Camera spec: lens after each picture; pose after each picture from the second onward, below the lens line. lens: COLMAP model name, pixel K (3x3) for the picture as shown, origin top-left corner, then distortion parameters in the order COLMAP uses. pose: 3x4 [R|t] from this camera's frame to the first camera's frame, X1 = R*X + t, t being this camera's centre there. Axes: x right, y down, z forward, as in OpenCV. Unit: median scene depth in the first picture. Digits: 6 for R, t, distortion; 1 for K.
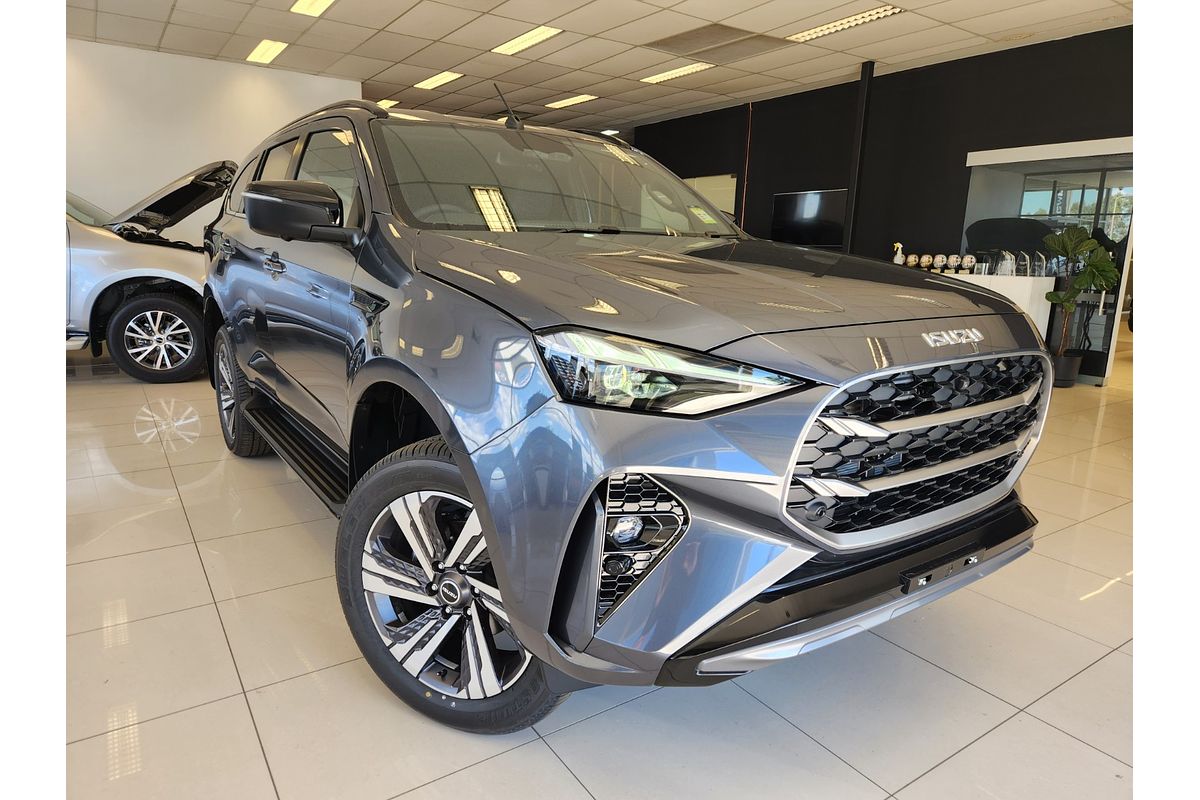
lens RADIAL K [[722.9, 0, 604.7], [0, 722.9, 395.8], [0, 0, 1]] dist [0.052913, -0.040281]
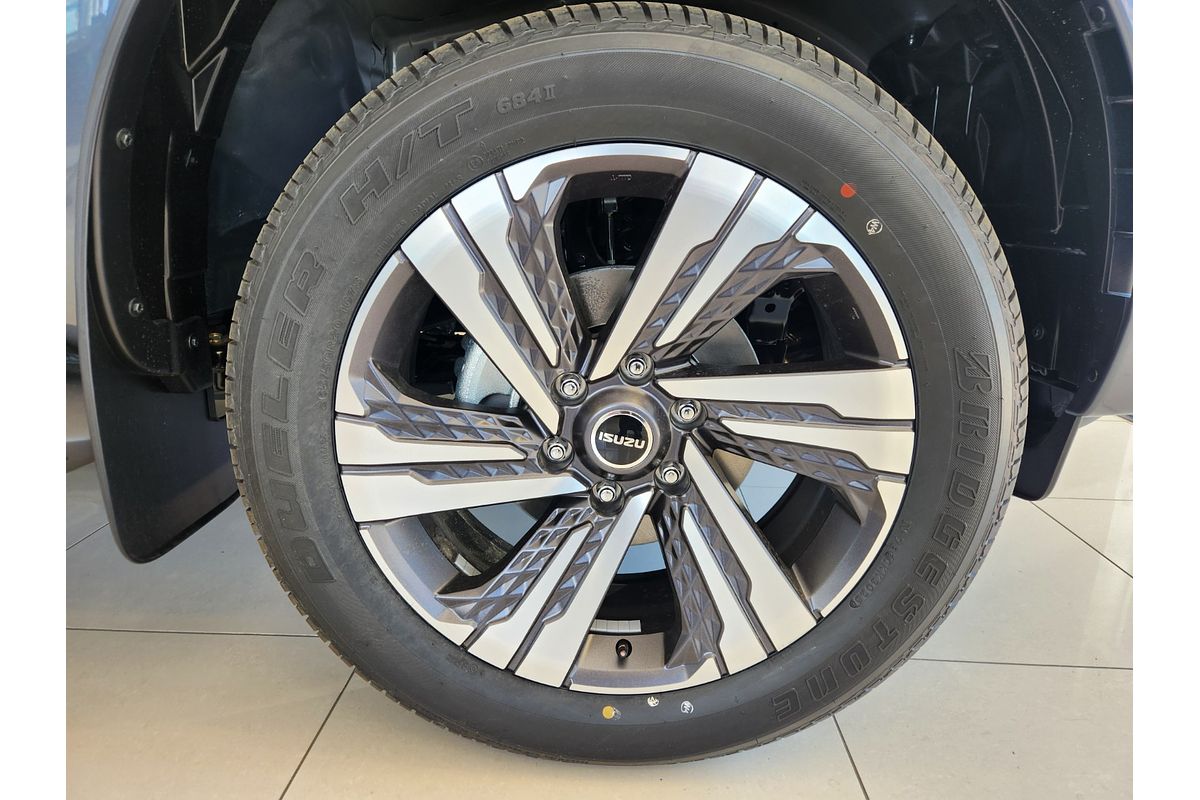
lens RADIAL K [[727.2, 0, 600.0], [0, 727.2, 400.0], [0, 0, 1]] dist [0.045063, -0.034118]
pose [[0.890848, -0.248728, 0.380163, -0.350992], [0.236231, 0.968396, 0.080023, 0.207882], [-0.388052, 0.018518, 0.921451, 0.621654]]
